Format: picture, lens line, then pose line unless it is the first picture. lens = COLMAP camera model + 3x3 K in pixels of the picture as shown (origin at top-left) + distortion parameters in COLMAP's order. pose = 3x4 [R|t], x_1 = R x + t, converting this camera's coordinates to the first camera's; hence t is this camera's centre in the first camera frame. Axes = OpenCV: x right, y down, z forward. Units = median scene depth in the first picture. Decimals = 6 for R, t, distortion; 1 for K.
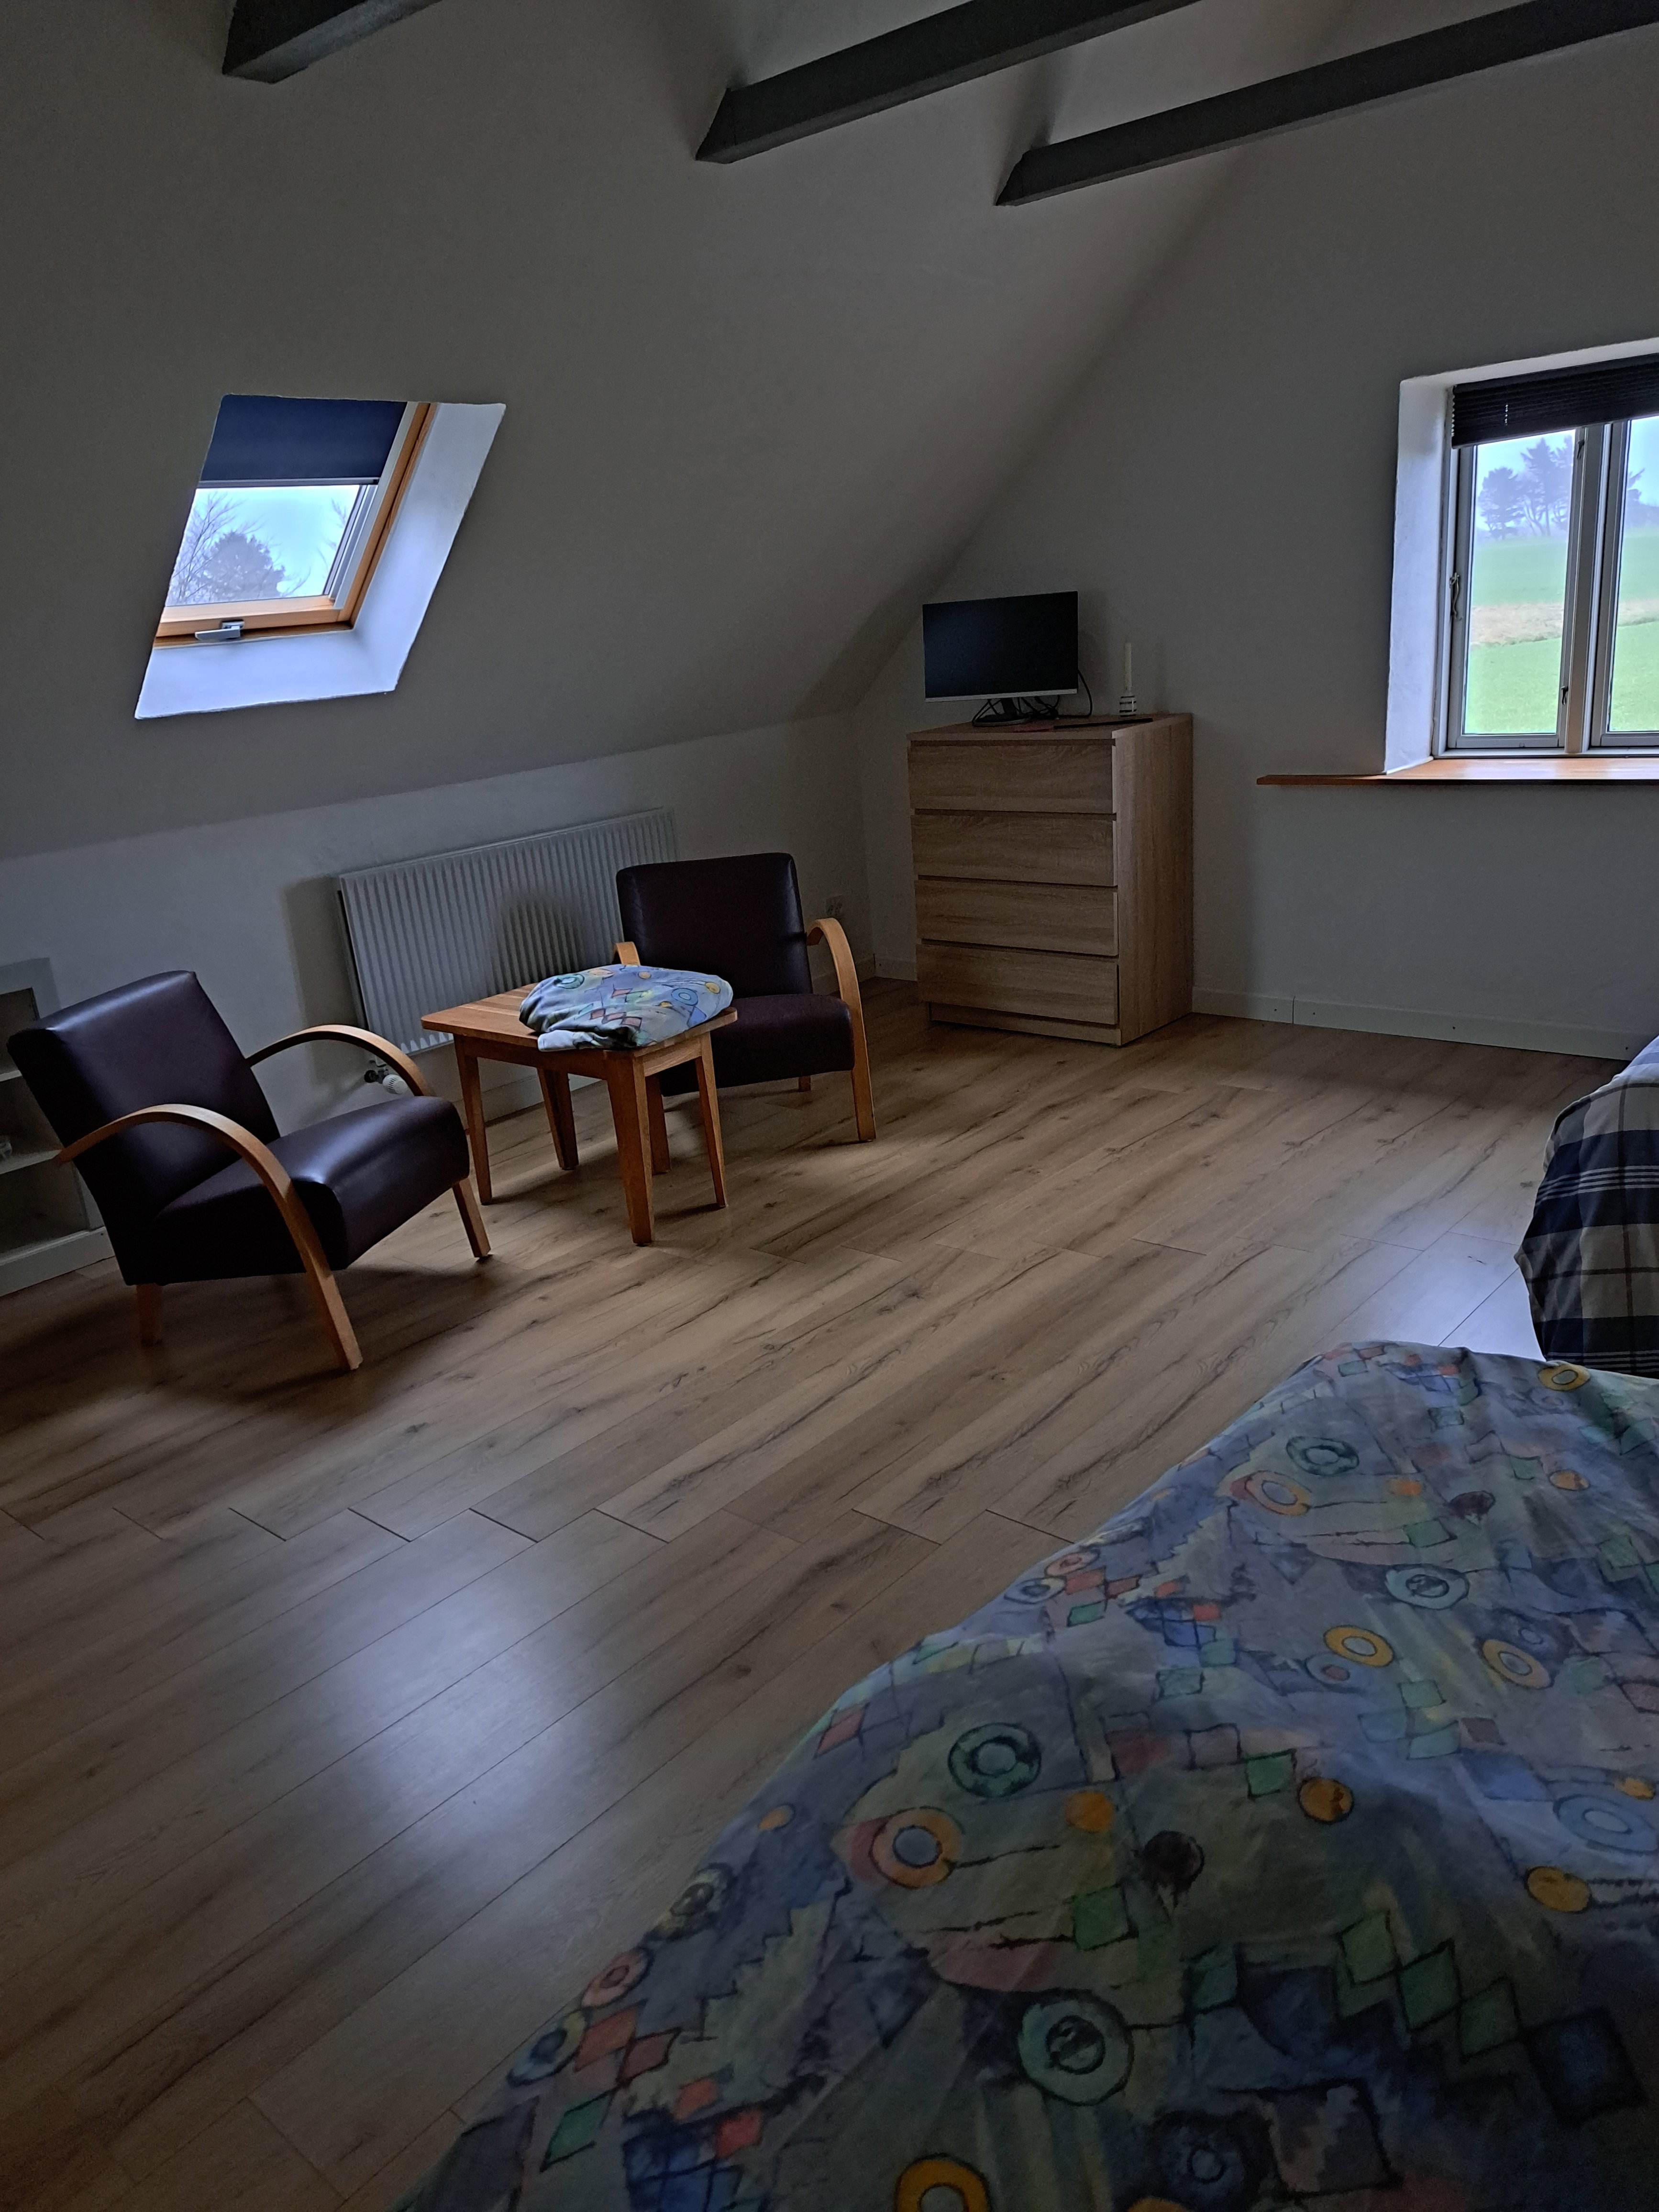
lens RADIAL K [[1620.1, 0, 828.7], [0, 1620.1, 1167.1], [0, 0, 1]] dist [0.046407, -0.001835]
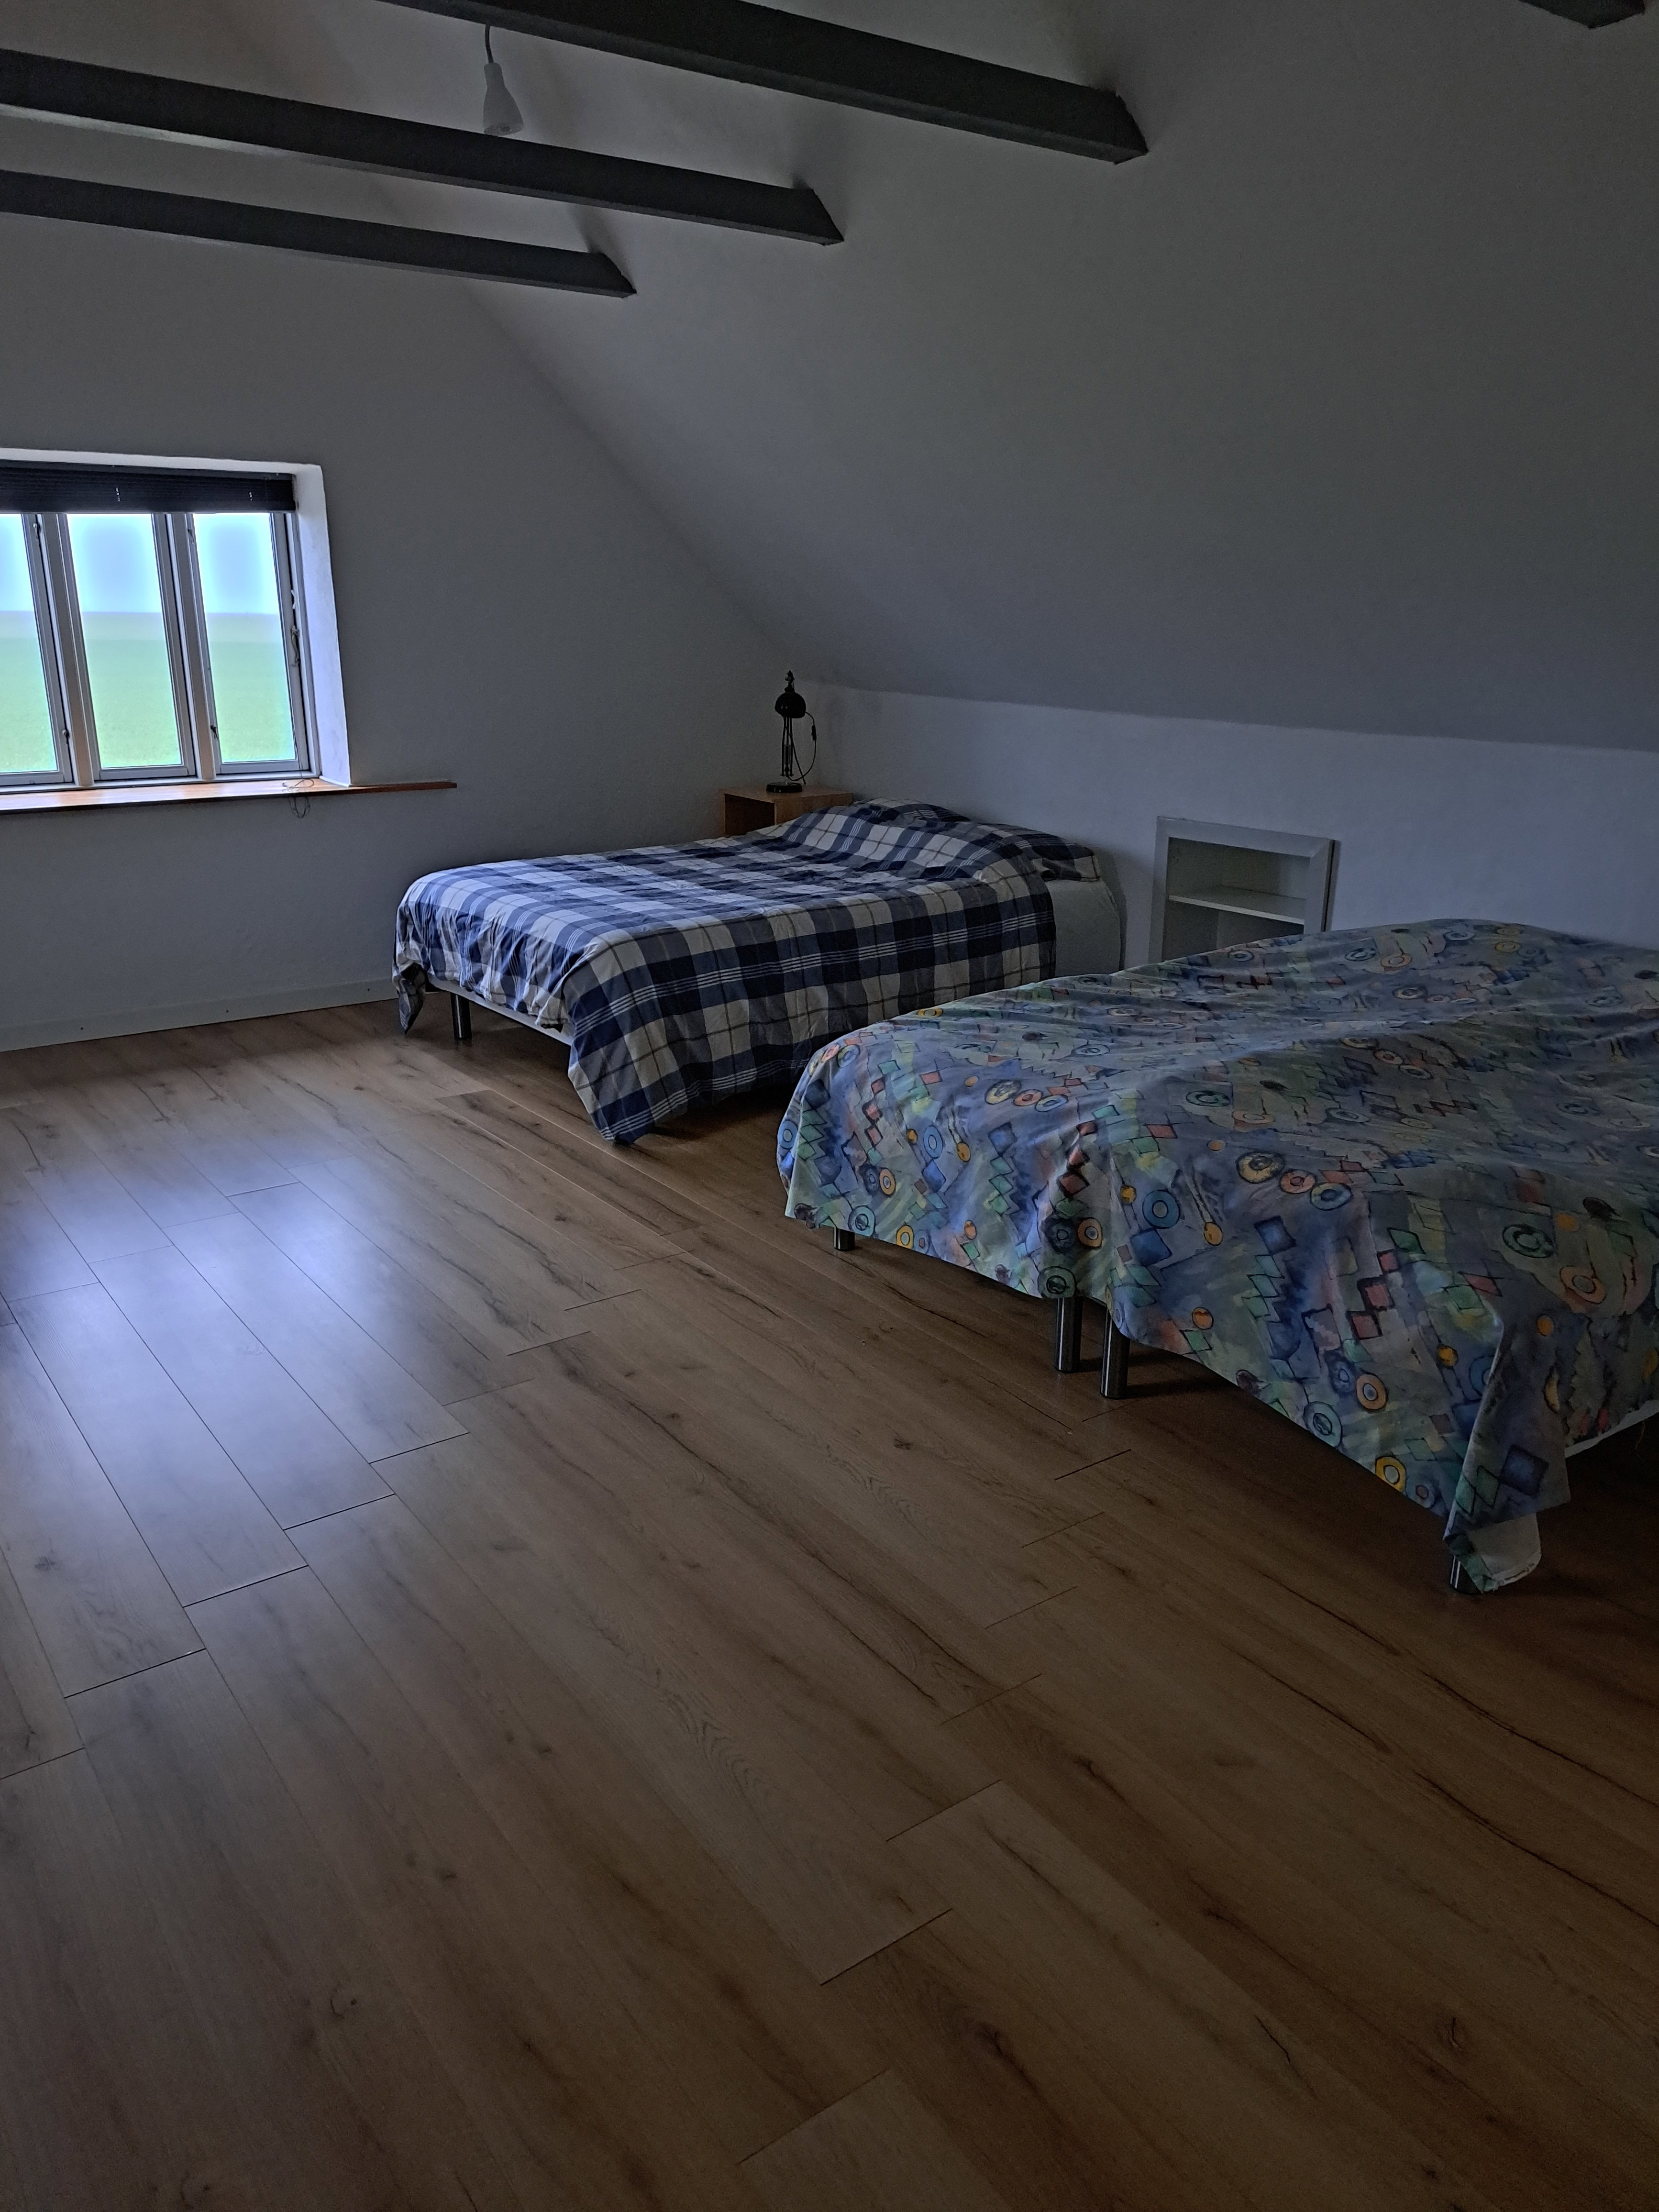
lens RADIAL K [[1586.6, 0, 829.5], [0, 1586.6, 1106.0], [0, 0, 1]] dist [0.118579, 0.000562]
pose [[0.219549, -0.211993, 0.952291, -0.998810], [0.310279, 0.940597, 0.137855, -0.050501], [-0.924946, 0.265210, 0.272284, 0.401377]]
